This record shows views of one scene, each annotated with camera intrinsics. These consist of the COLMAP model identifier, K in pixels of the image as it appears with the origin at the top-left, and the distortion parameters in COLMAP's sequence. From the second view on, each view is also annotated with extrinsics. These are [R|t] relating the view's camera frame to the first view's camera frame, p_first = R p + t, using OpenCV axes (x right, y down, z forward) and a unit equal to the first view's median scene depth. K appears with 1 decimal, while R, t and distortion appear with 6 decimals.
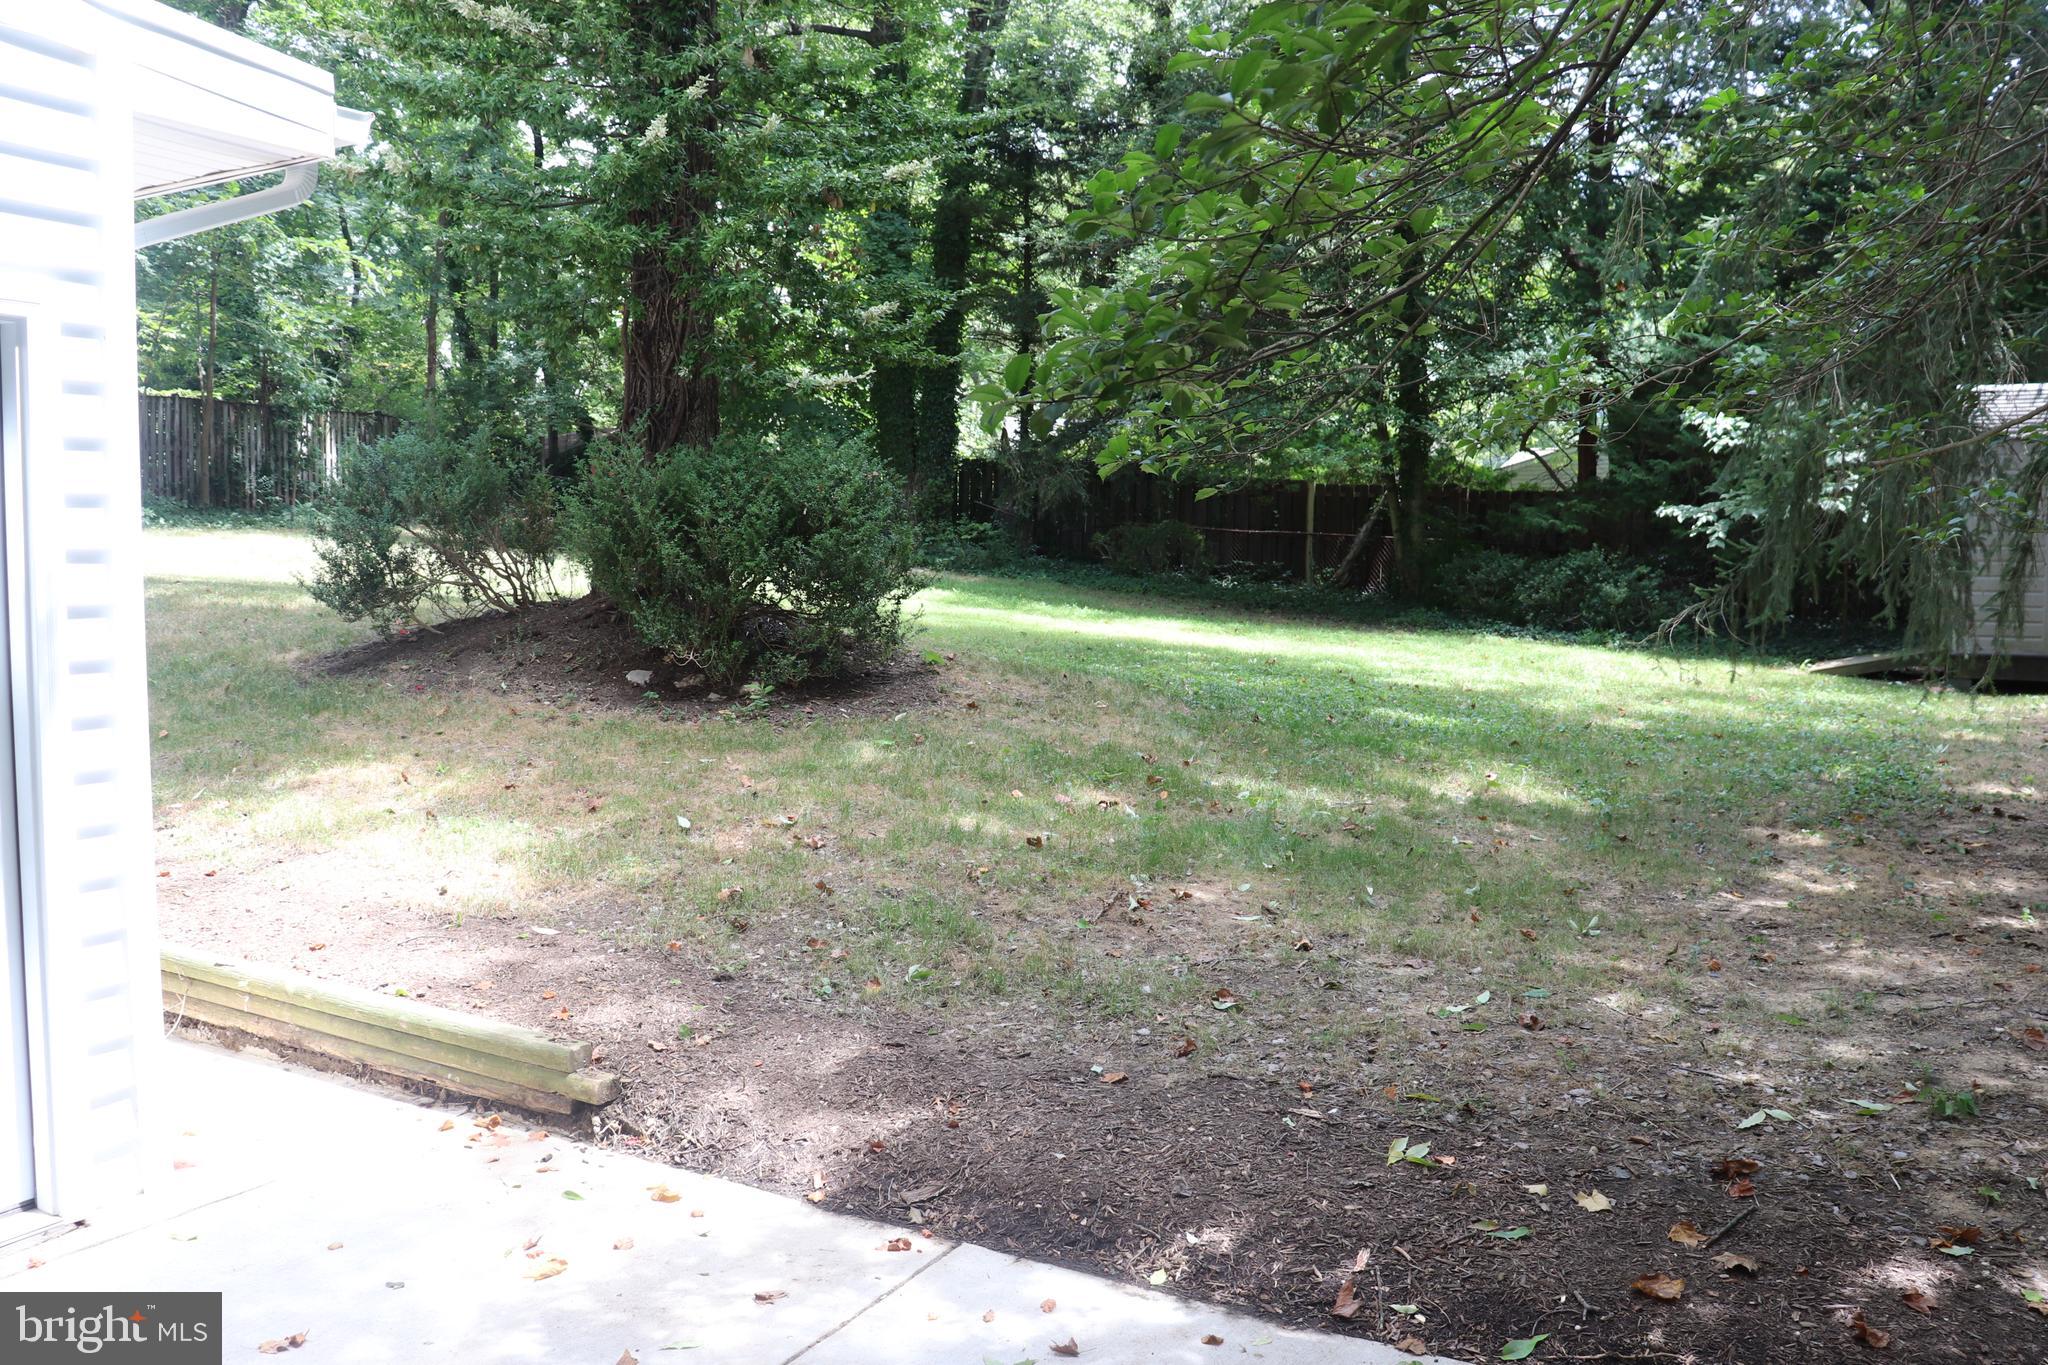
lens RADIAL K [[1751.0, 0, 1033.7], [0, 1751.0, 678.6], [0, 0, 1]] dist [-0.178262, 0.178922]
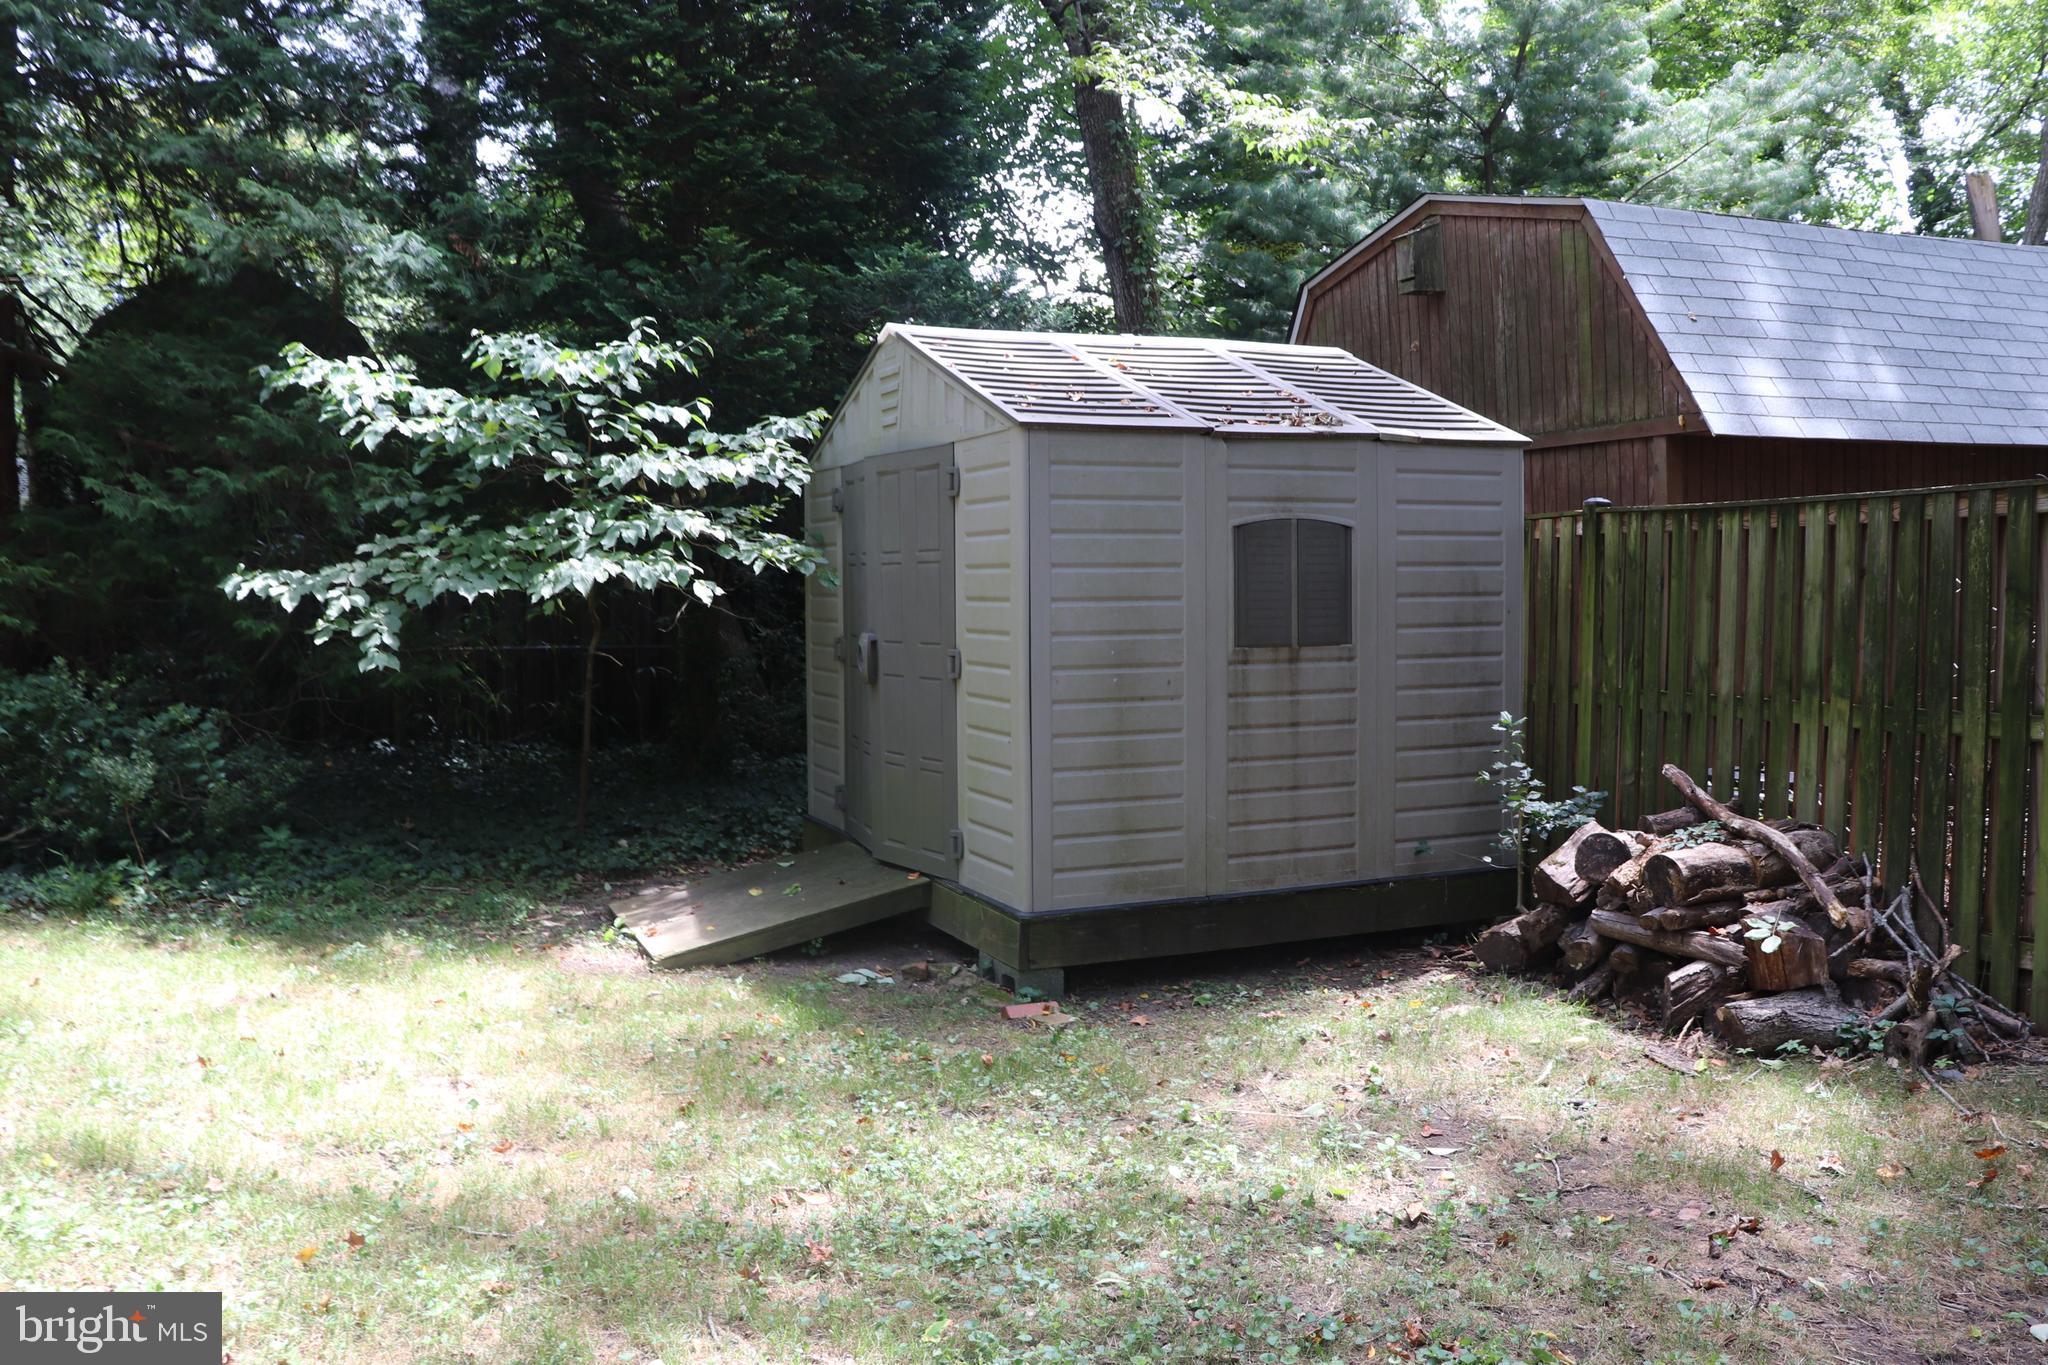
lens RADIAL K [[1751.0, 0, 1023.7], [0, 1751.0, 686.1], [0, 0, 1]] dist [-0.178262, 0.178922]
pose [[0.631665, -0.046808, 0.773827, 0.378734], [0.061999, 0.998028, 0.009761, -0.151050], [-0.772758, 0.041811, 0.633322, 1.360928]]
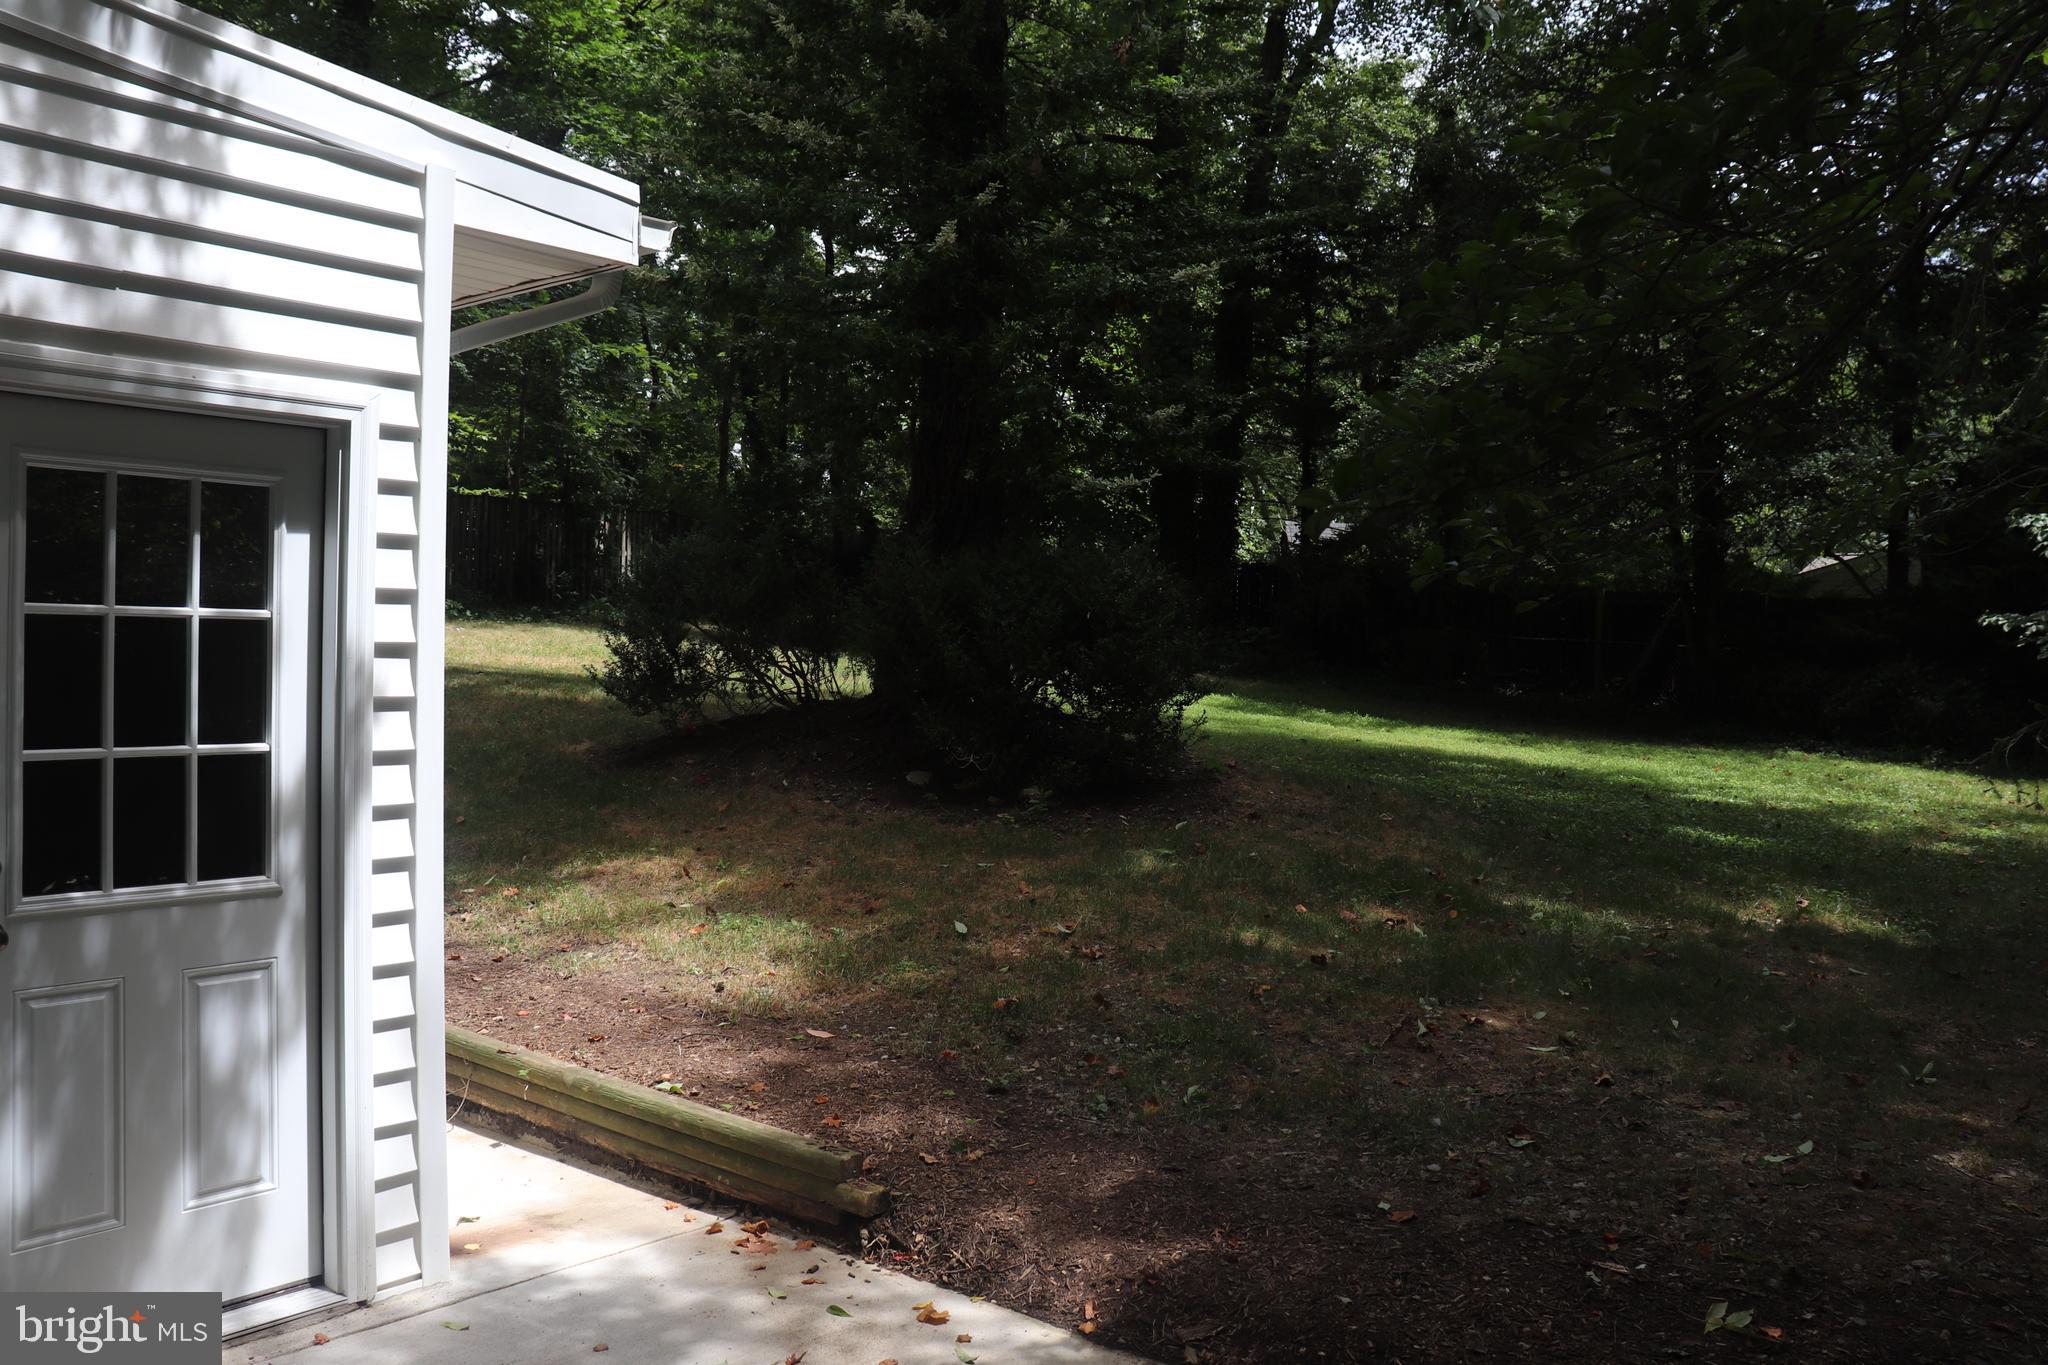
lens RADIAL K [[1751.0, 0, 1007.4], [0, 1751.0, 662.5], [0, 0, 1]] dist [-0.178262, 0.178922]
pose [[0.985177, 0.013459, -0.171013, -0.005690], [-0.024981, 0.997546, -0.065403, -0.002670], [0.169714, 0.068706, 0.983096, 0.013902]]
